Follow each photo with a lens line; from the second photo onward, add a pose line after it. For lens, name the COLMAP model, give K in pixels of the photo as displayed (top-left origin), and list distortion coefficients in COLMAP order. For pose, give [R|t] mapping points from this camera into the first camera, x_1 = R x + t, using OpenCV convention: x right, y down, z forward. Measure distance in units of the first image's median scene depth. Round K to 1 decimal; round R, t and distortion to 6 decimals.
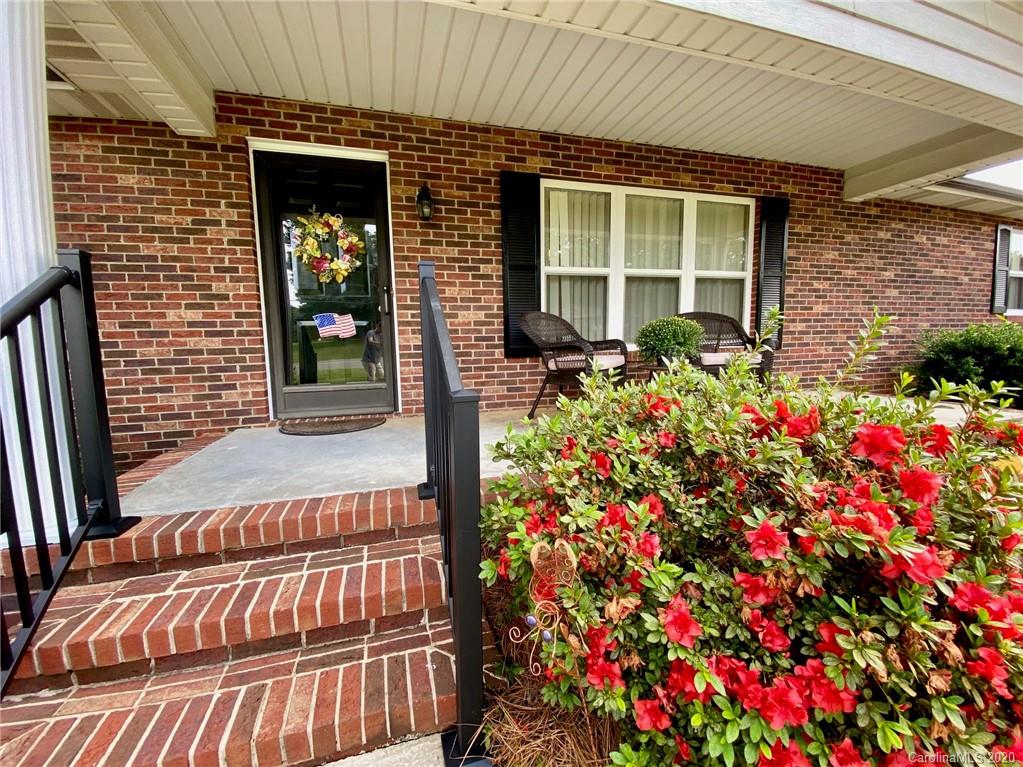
lens RADIAL K [[414.9, 0, 507.6], [0, 414.9, 383.7], [0, 0, 1]] dist [0.026167, -0.025796]
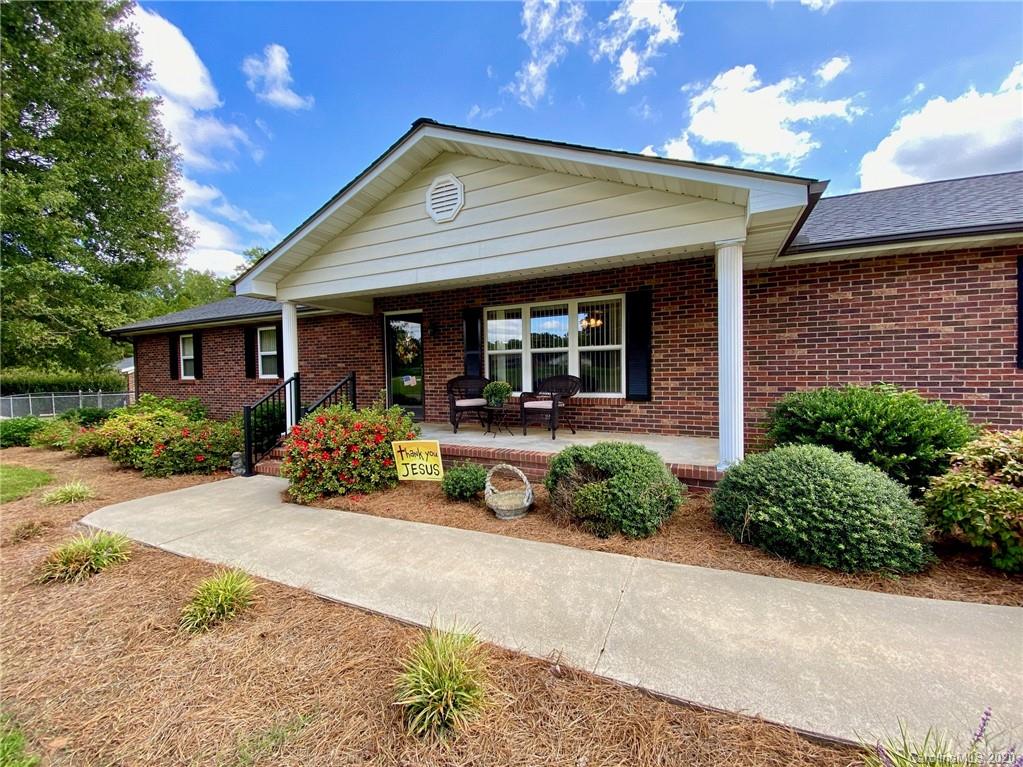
lens RADIAL K [[414.9, 0, 507.6], [0, 414.9, 383.7], [0, 0, 1]] dist [0.026167, -0.025796]
pose [[0.735351, 0.024106, -0.677258, 1.535313], [-0.072794, 0.996395, -0.043573, -0.059537], [0.673766, 0.081342, 0.734454, -0.339796]]
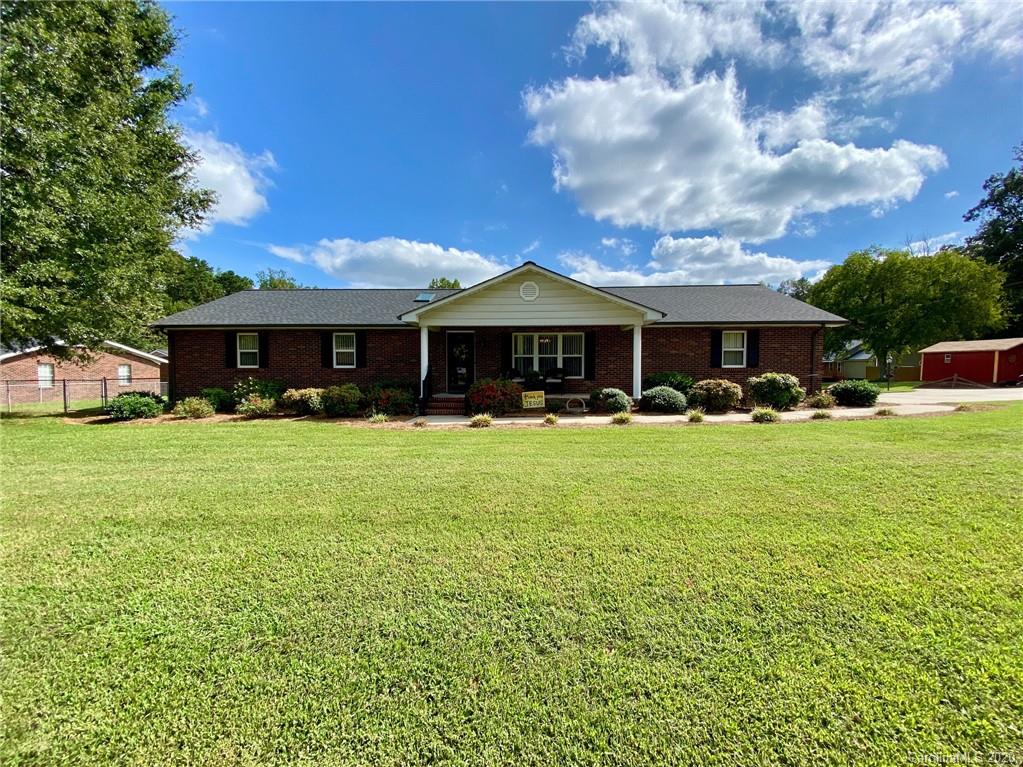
lens RADIAL K [[414.9, 0, 507.6], [0, 414.9, 383.7], [0, 0, 1]] dist [0.026167, -0.025796]
pose [[0.941555, 0.027289, -0.335753, 1.366154], [-0.053163, 0.996260, -0.068115, 0.241609], [0.332638, 0.081983, 0.939484, -2.634461]]
